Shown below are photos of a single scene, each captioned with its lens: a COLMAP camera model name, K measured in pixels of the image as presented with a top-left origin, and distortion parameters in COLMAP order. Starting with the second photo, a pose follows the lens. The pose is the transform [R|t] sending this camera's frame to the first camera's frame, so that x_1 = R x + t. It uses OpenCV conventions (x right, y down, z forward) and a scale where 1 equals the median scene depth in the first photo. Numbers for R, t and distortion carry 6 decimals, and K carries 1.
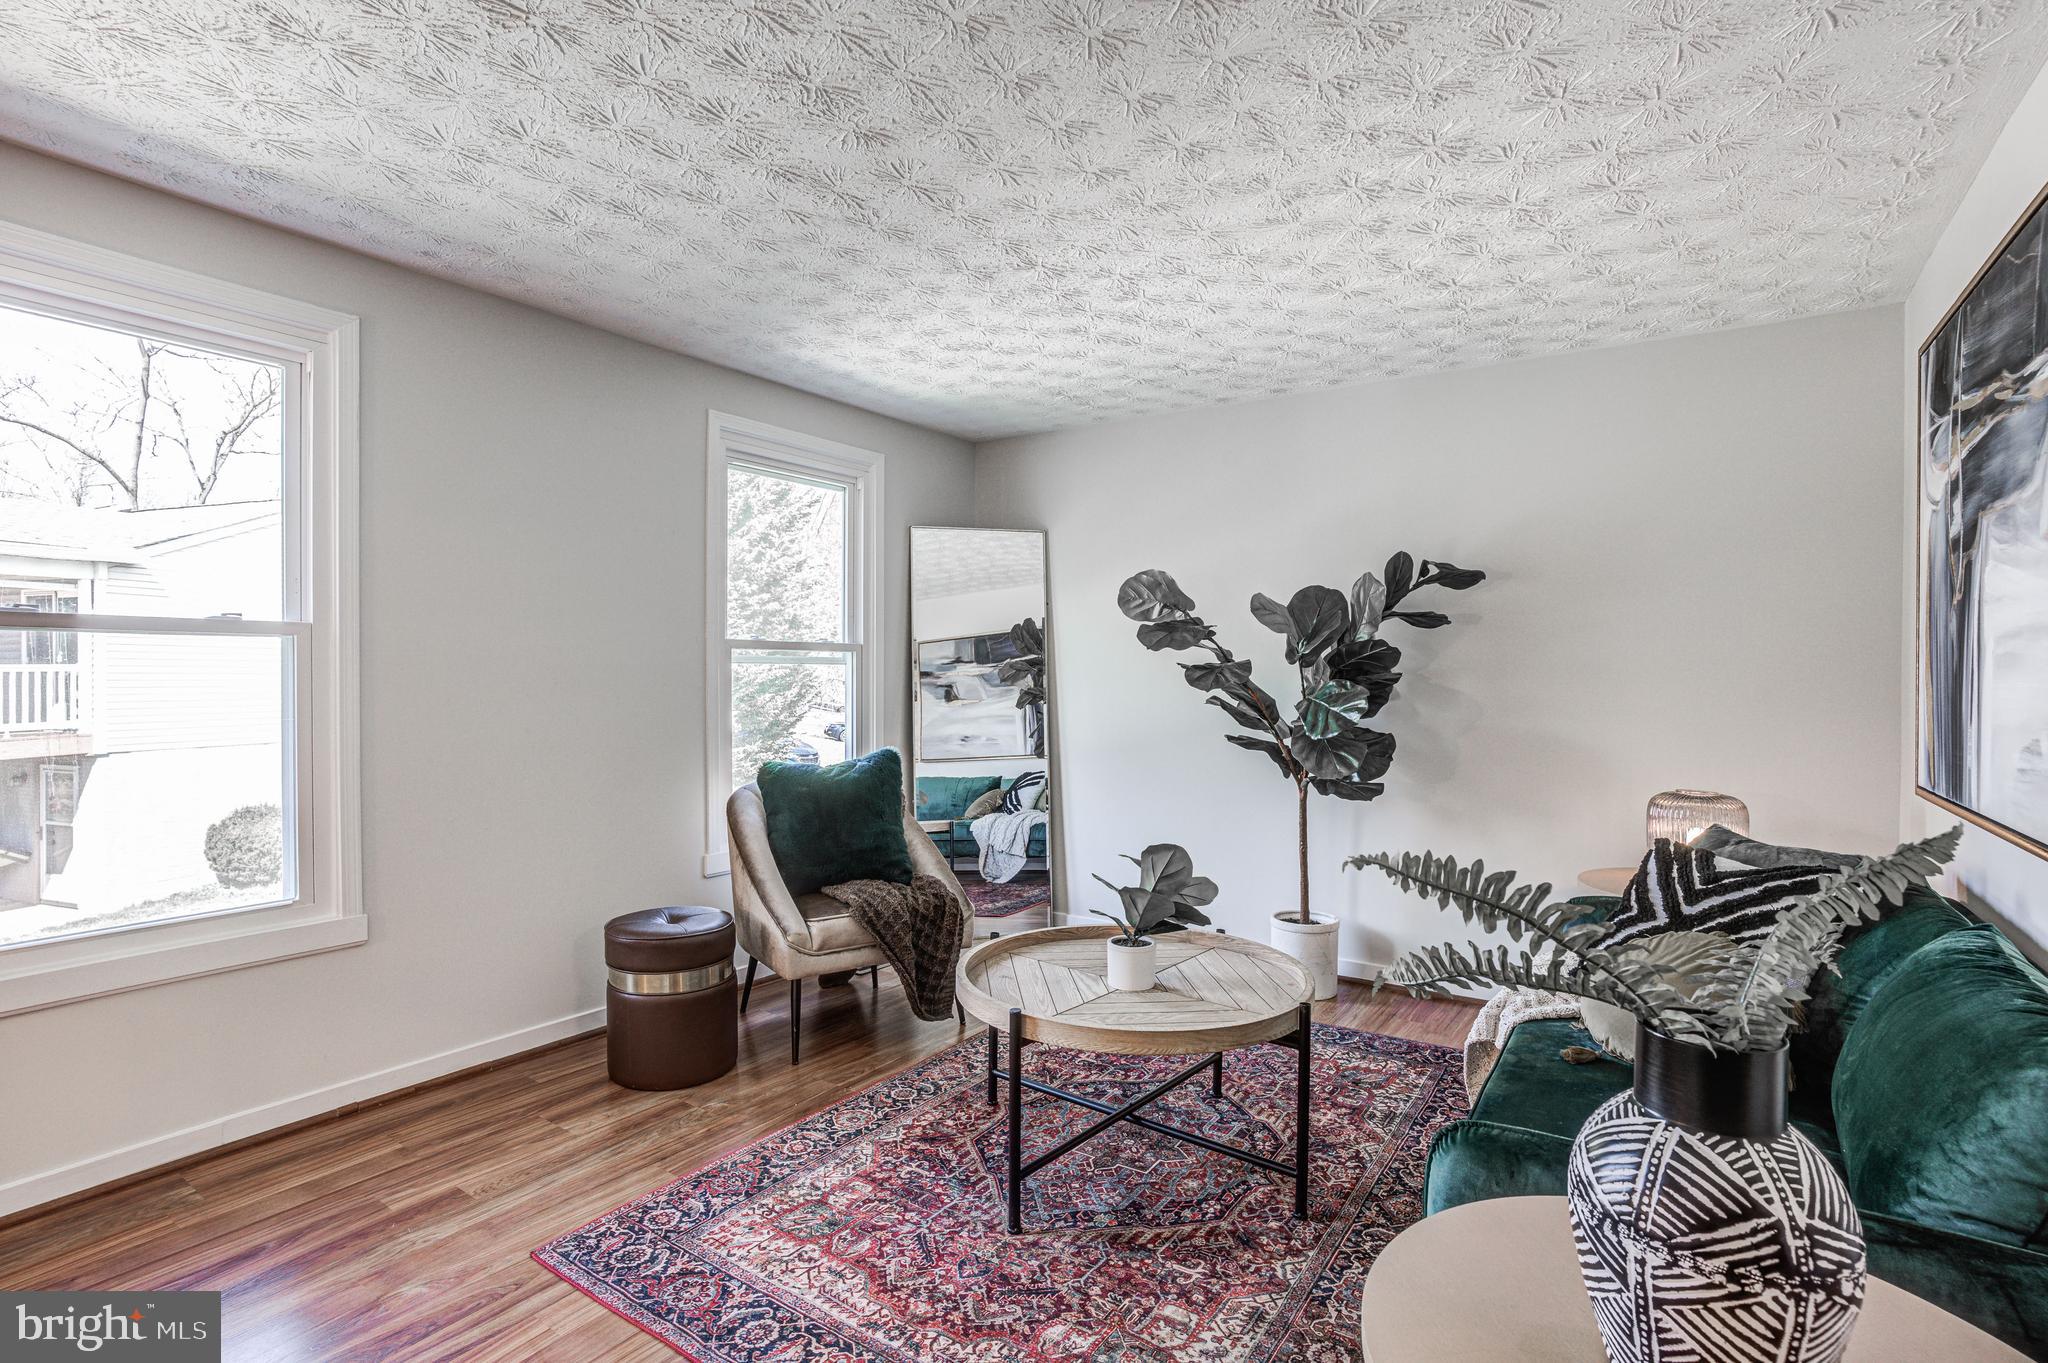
lens RADIAL K [[988.3, 0, 1013.6], [0, 988.3, 683.1], [0, 0, 1]] dist [-0.066633, 0.038321]
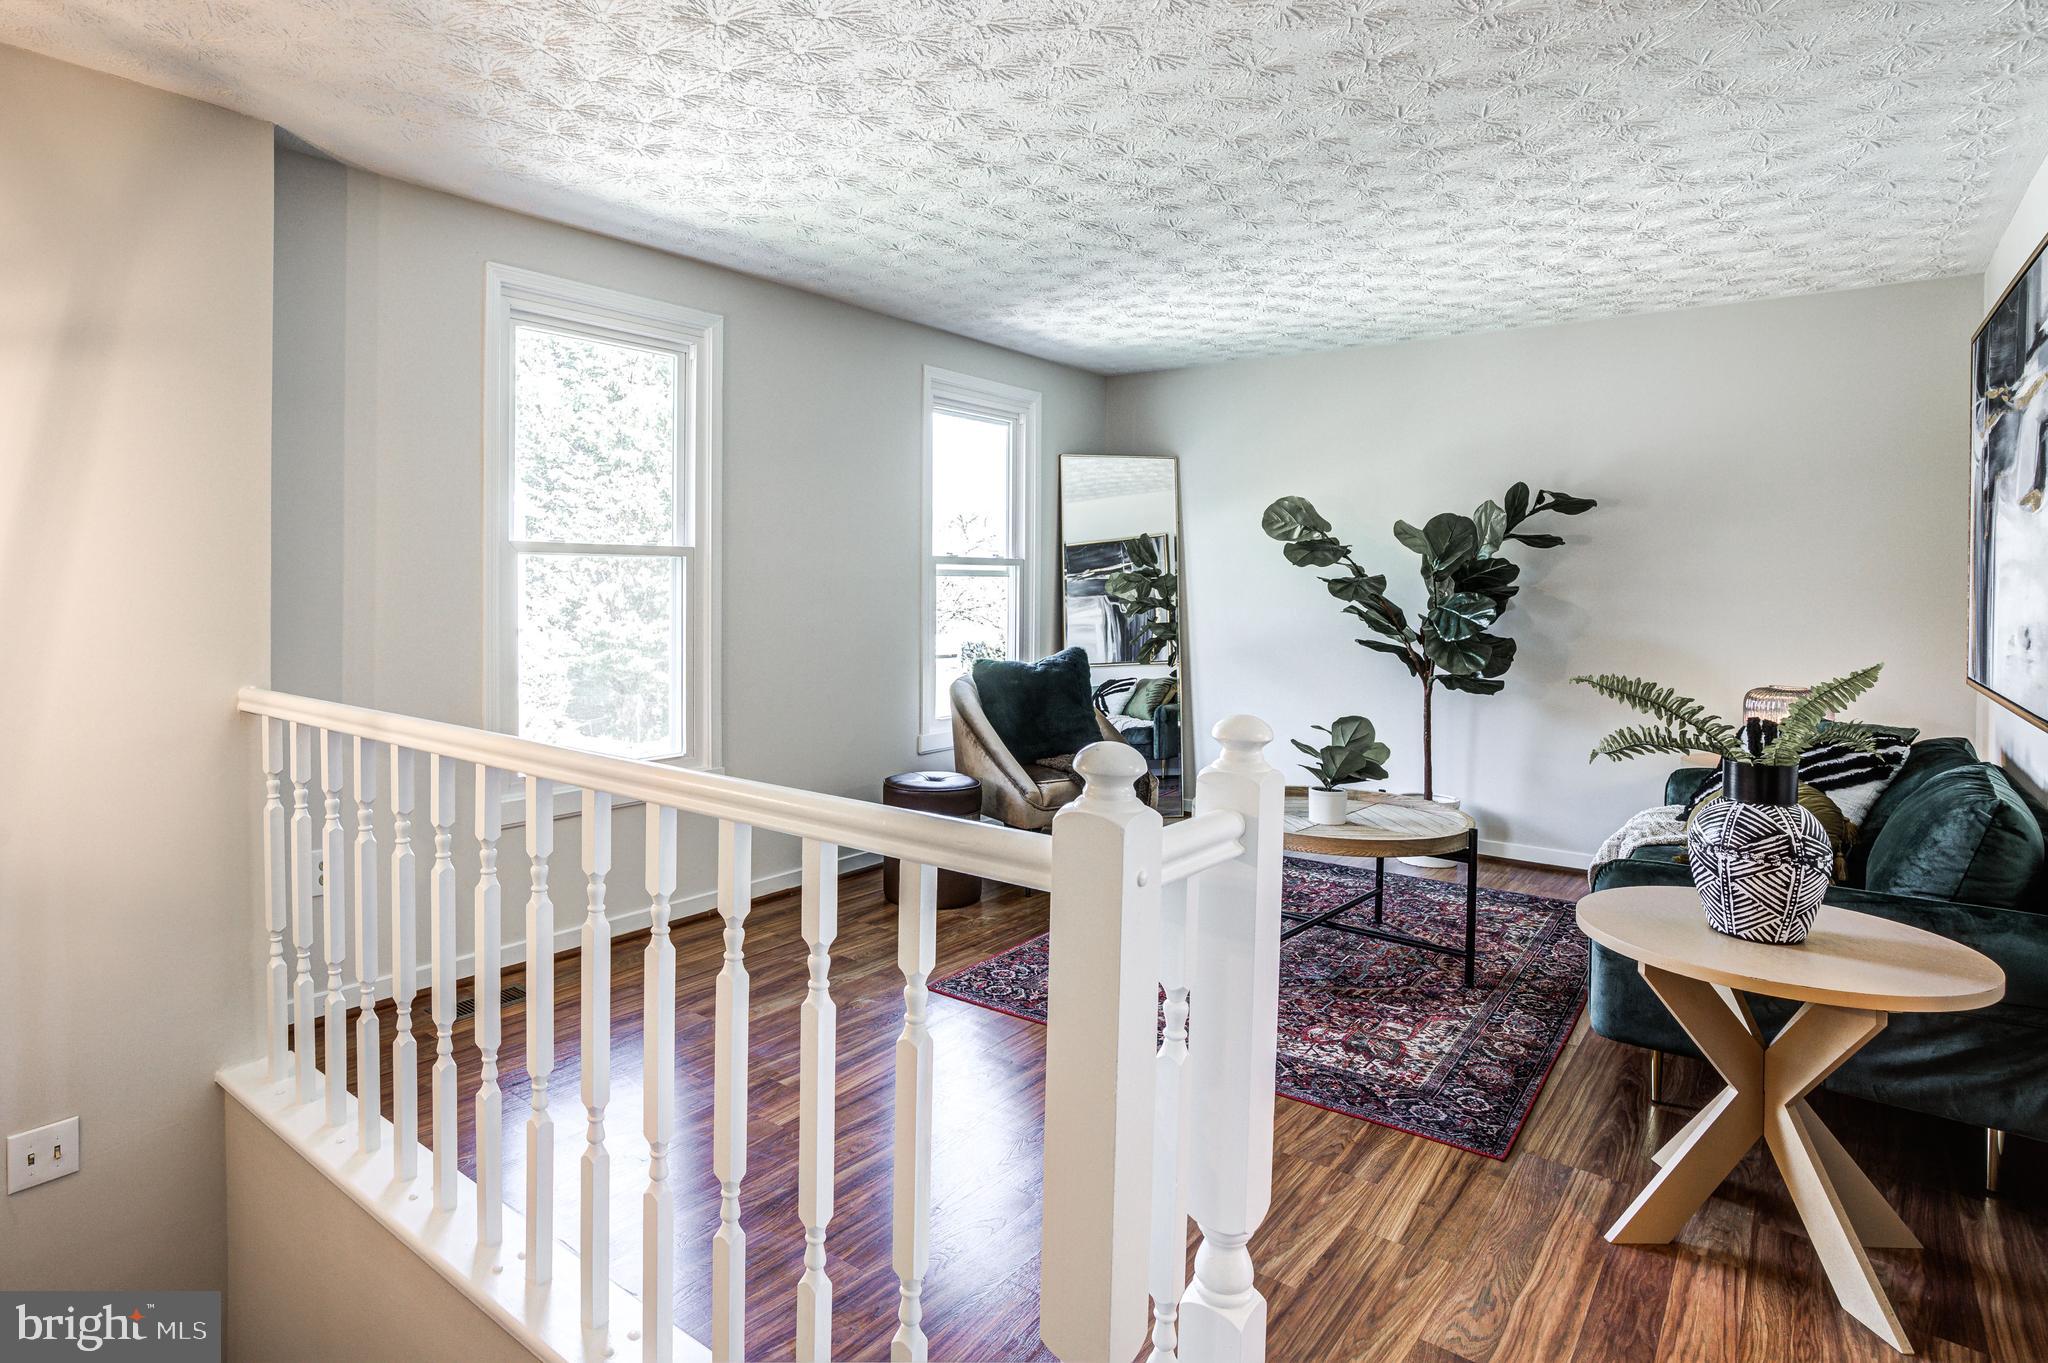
lens RADIAL K [[1113.1, 0, 888.4], [0, 1113.1, 596.6], [0, 0, 1]] dist [-0.066398, 0.041060]
pose [[0.995377, 0.004197, -0.095955, -0.292286], [-0.003858, 0.999986, 0.003711, -0.000321], [0.095970, -0.003324, 0.995379, -0.475184]]
